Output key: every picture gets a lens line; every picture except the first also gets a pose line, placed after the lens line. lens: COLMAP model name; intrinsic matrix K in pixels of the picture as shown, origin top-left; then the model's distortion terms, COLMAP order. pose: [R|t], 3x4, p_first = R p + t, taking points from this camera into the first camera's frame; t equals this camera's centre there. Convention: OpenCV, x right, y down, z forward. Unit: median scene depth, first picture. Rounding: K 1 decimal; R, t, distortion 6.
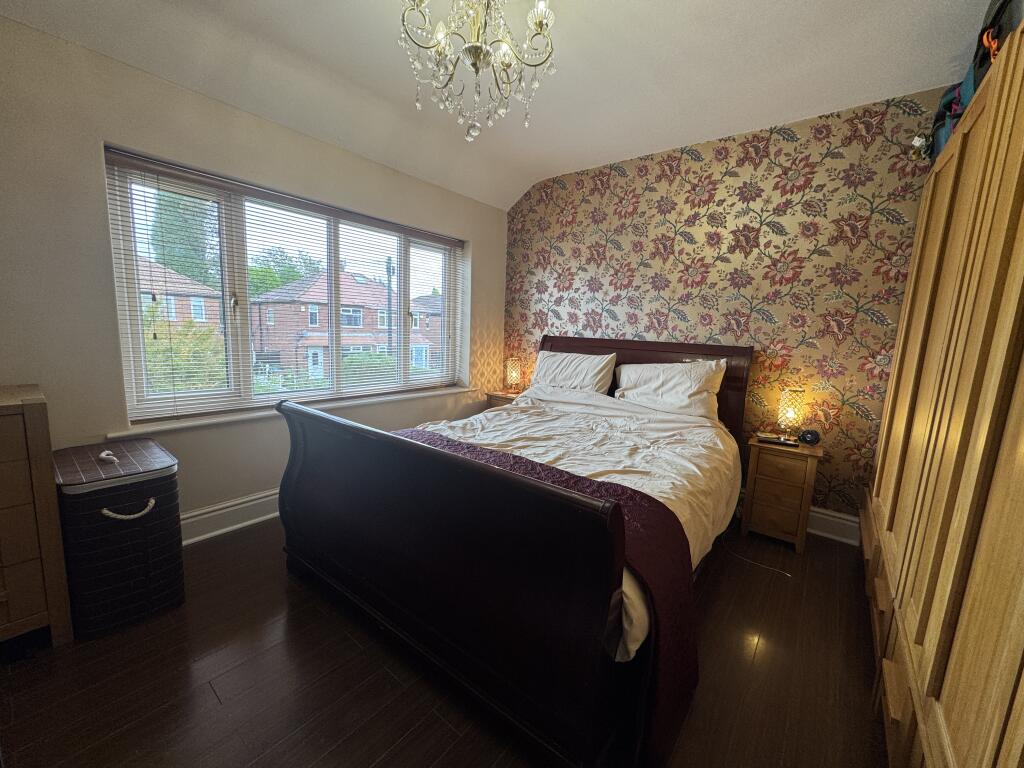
lens RADIAL K [[407.7, 0, 511.6], [0, 407.7, 384.2], [0, 0, 1]] dist [-0.003005, 0.000543]
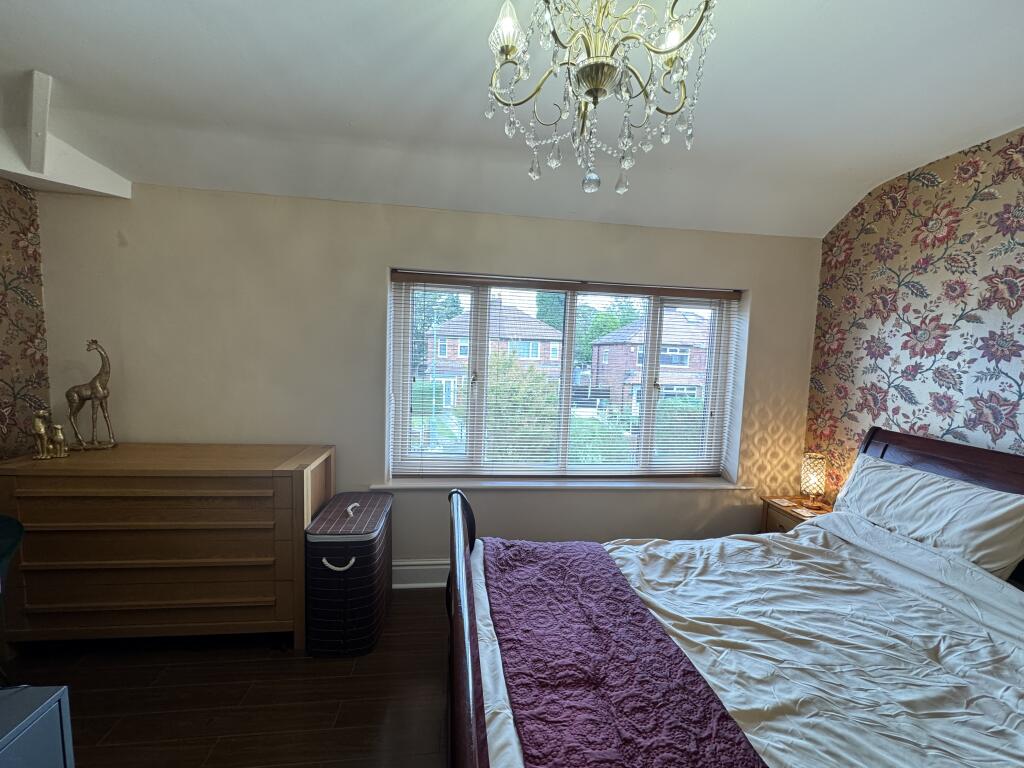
lens RADIAL K [[407.7, 0, 511.6], [0, 407.7, 384.2], [0, 0, 1]] dist [-0.003005, 0.000543]
pose [[0.711153, 0.046632, -0.701489, 0.120044], [-0.107100, 0.993338, -0.042543, -0.101556], [0.694832, 0.105384, 0.711409, 0.185286]]
